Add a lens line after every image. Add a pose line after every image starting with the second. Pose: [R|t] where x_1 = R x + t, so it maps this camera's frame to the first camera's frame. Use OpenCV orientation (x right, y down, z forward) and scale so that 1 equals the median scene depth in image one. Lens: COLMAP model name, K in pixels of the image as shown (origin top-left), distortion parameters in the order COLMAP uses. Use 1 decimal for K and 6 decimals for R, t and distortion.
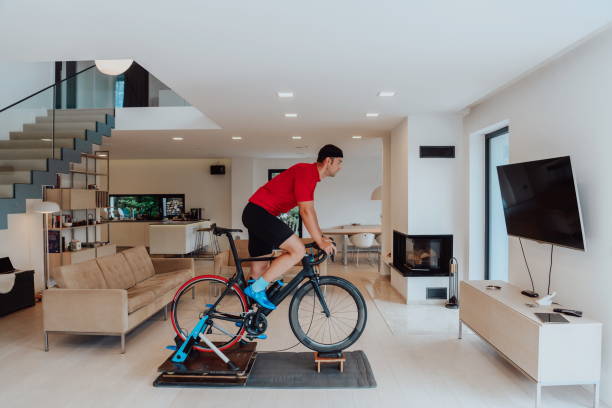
lens RADIAL K [[428.3, 0, 307.9], [0, 428.3, 205.9], [0, 0, 1]] dist [-0.062505, 0.008639]
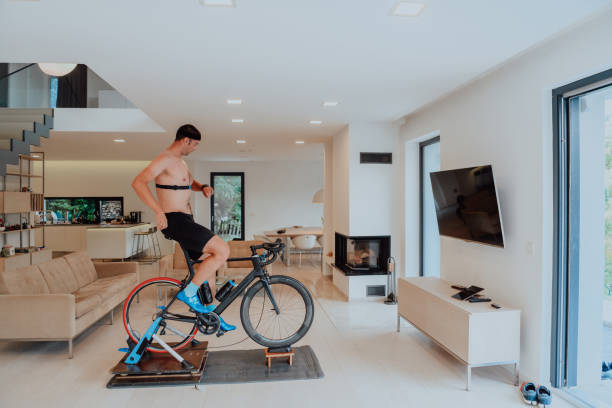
lens RADIAL K [[428.3, 0, 307.9], [0, 428.3, 205.9], [0, 0, 1]] dist [-0.062505, 0.008639]
pose [[0.989892, -0.001474, 0.141815, -0.017722], [0.002301, 0.999981, -0.005671, -0.001235], [-0.141804, 0.005940, 0.989877, -0.036938]]
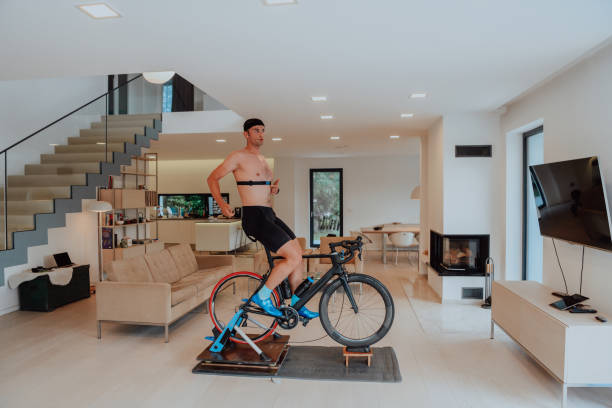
lens RADIAL K [[428.3, 0, 307.9], [0, 428.3, 205.9], [0, 0, 1]] dist [-0.062505, 0.008639]
pose [[0.994272, 0.000145, -0.106878, 0.025456], [0.000358, 0.999989, 0.004691, -0.003721], [0.106878, -0.004703, 0.994261, -0.027572]]
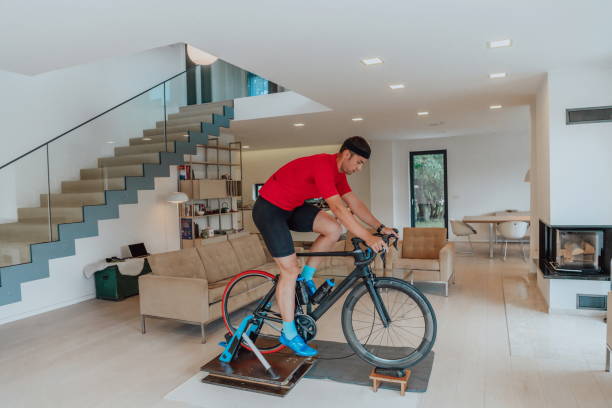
lens RADIAL K [[428.3, 0, 307.9], [0, 428.3, 205.9], [0, 0, 1]] dist [-0.062505, 0.008639]
pose [[0.922233, -0.009093, -0.386527, 0.124190], [0.021809, 0.999355, 0.028526, 0.001385], [0.386018, -0.034737, 0.921837, 0.124783]]
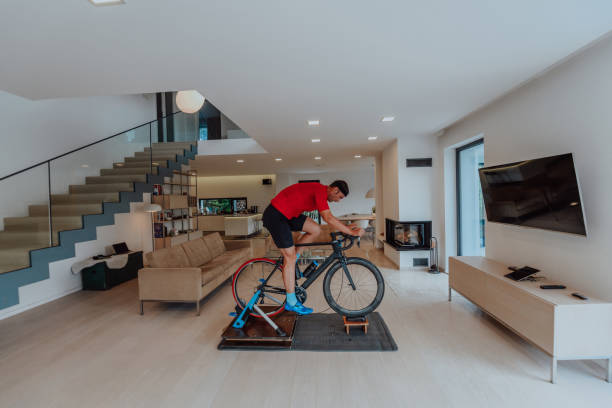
lens RADIAL K [[247.9, 0, 308.6], [0, 247.9, 203.9], [0, 0, 1]] dist [-0.011610, 0.000024]
pose [[0.998696, -0.023005, -0.045570, -0.030120], [0.023165, 0.999727, 0.002975, -0.000452], [0.045489, -0.004027, 0.998957, 0.158693]]
